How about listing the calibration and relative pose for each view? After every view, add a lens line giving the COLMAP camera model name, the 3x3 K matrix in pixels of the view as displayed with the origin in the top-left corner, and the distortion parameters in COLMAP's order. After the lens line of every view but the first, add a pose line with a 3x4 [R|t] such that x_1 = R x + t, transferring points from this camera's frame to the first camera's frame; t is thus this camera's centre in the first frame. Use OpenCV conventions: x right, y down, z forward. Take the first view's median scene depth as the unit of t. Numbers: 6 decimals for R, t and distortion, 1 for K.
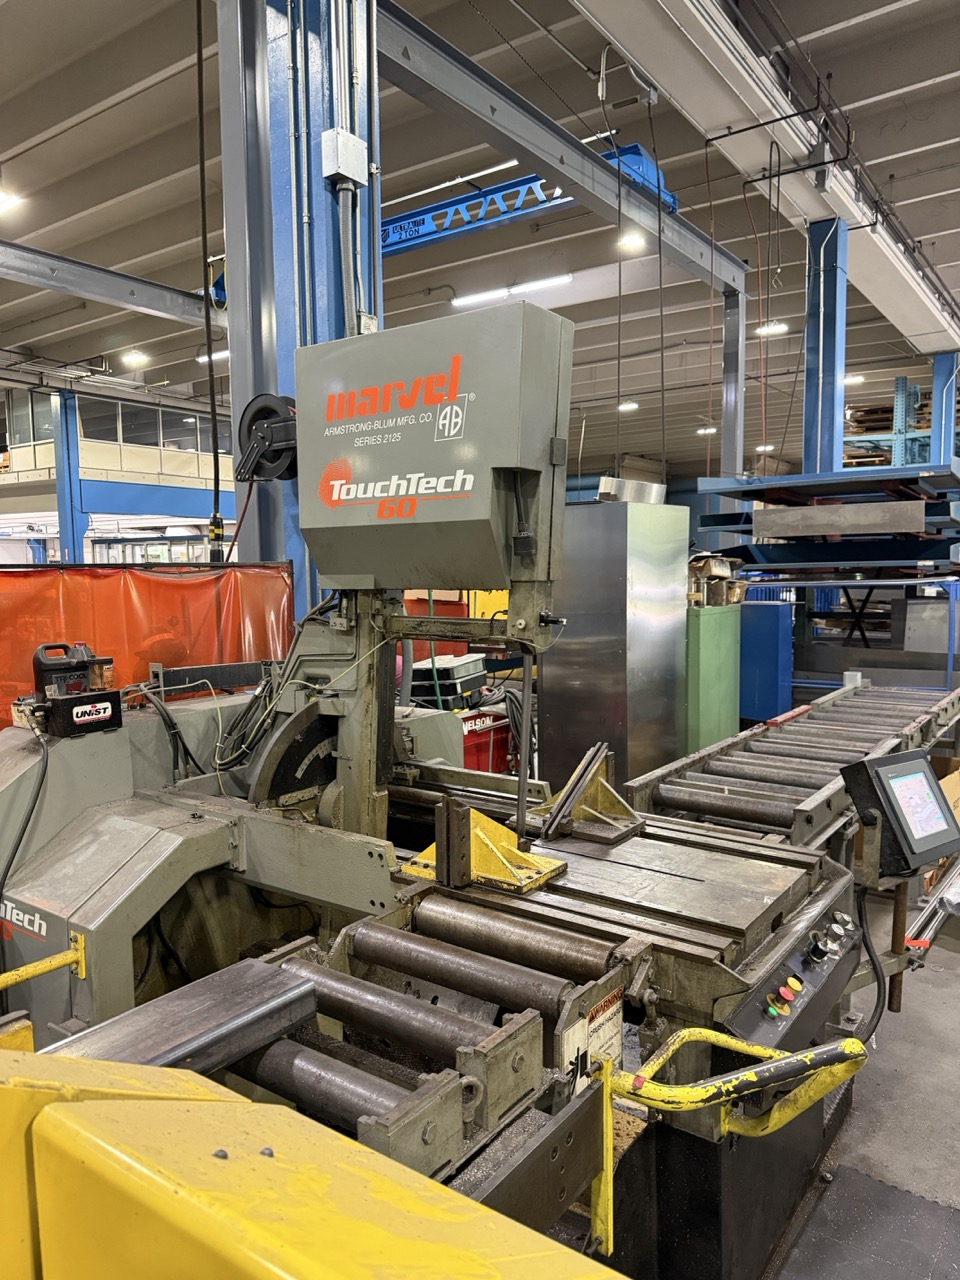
lens RADIAL K [[904.7, 0, 472.9], [0, 904.7, 633.0], [0, 0, 1]] dist [0.060298, -0.083134]
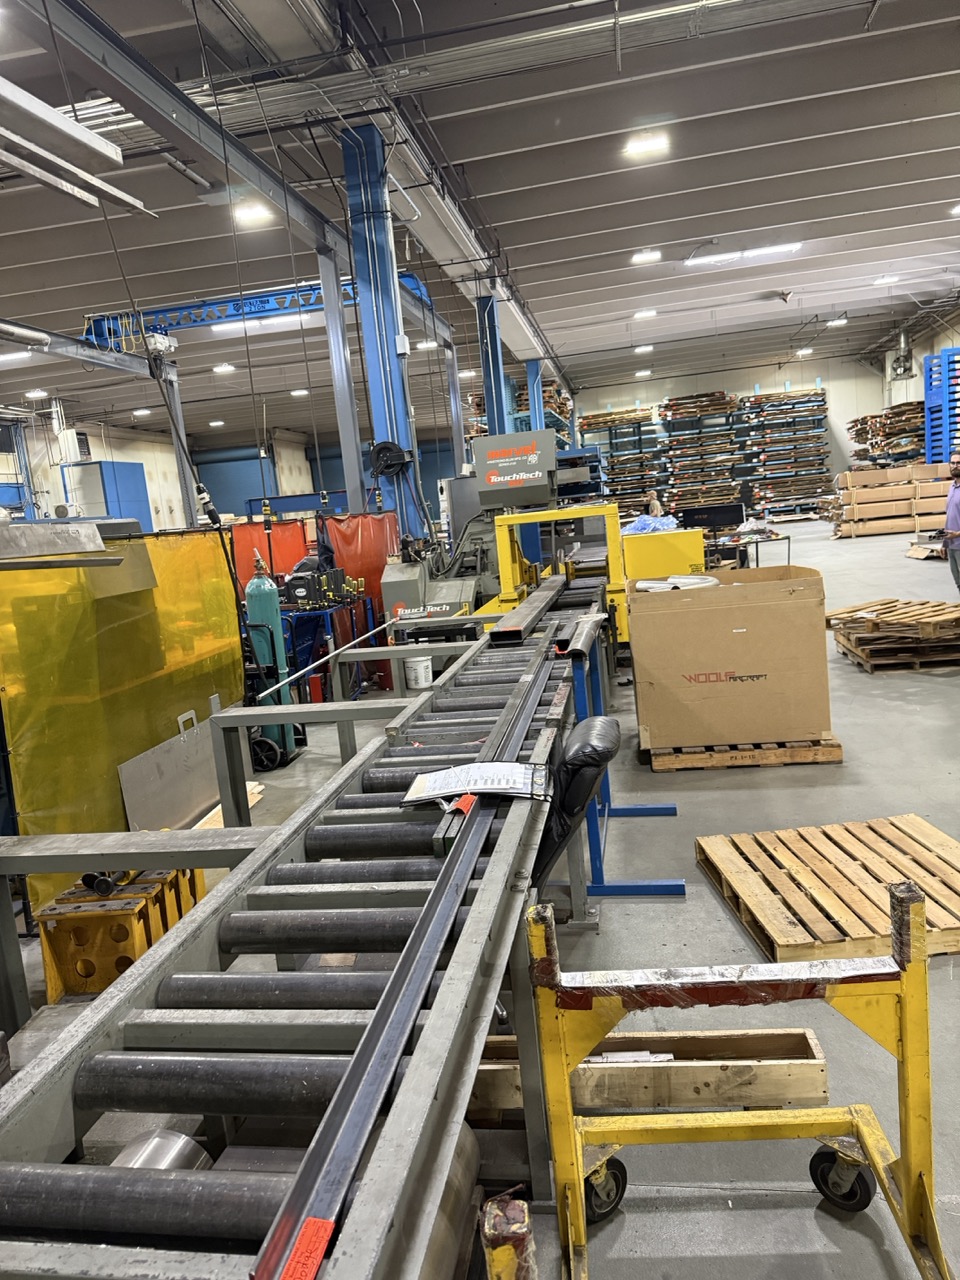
lens RADIAL K [[904.7, 0, 479.8], [0, 904.7, 638.7], [0, 0, 1]] dist [0.060298, -0.083134]
pose [[0.892073, -0.143062, 0.428647, -1.508214], [0.122711, 0.989612, 0.074906, 0.152742], [-0.434911, -0.014222, 0.900361, -1.790229]]
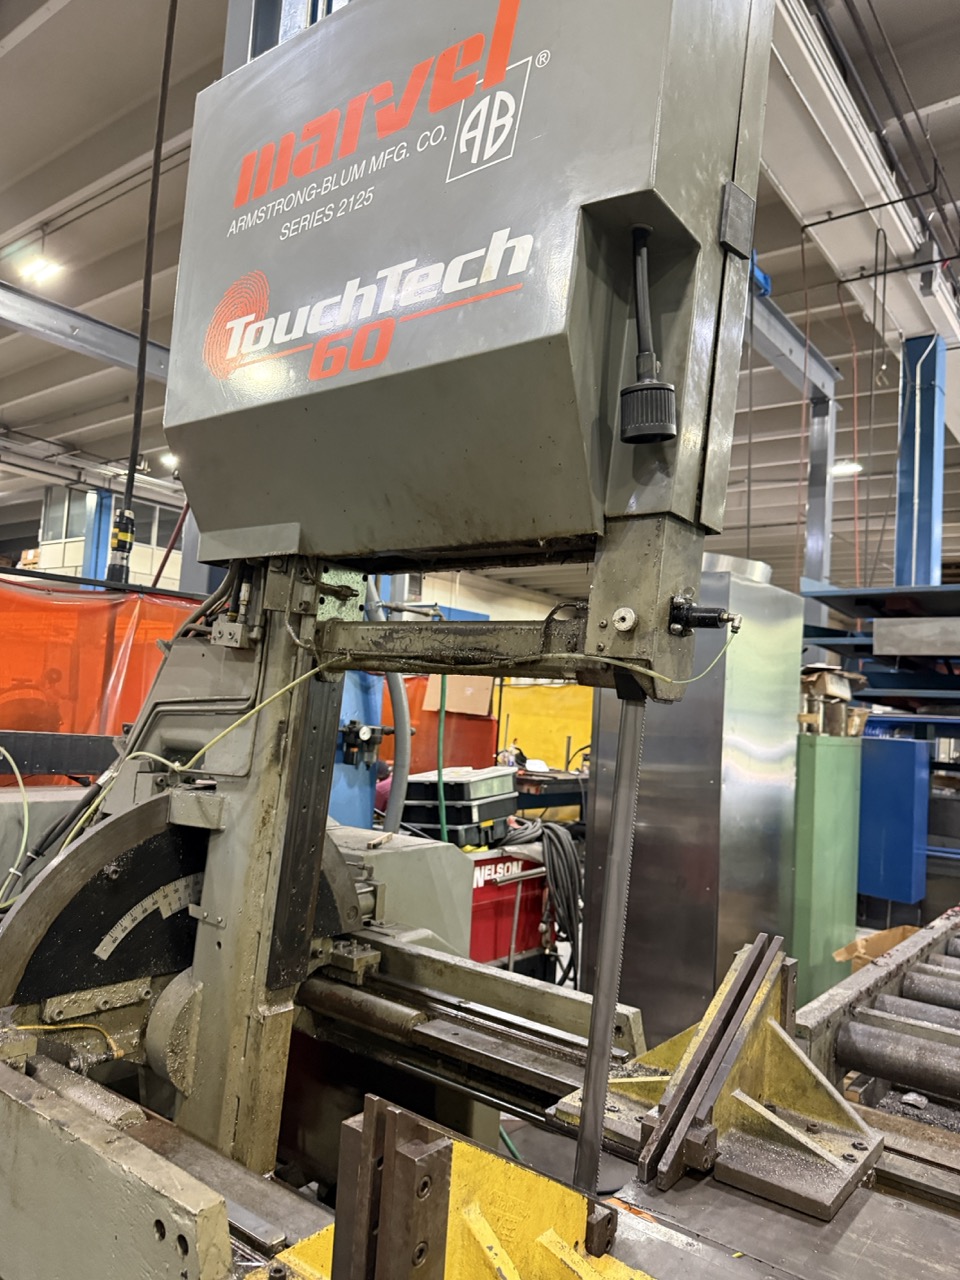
lens RADIAL K [[904.7, 0, 480.7], [0, 904.7, 636.1], [0, 0, 1]] dist [0.060298, -0.083134]
pose [[0.996820, 0.071796, -0.034562, 0.003305], [-0.076273, 0.985260, -0.153119, 0.050303], [0.023059, 0.155269, 0.987603, 0.479190]]
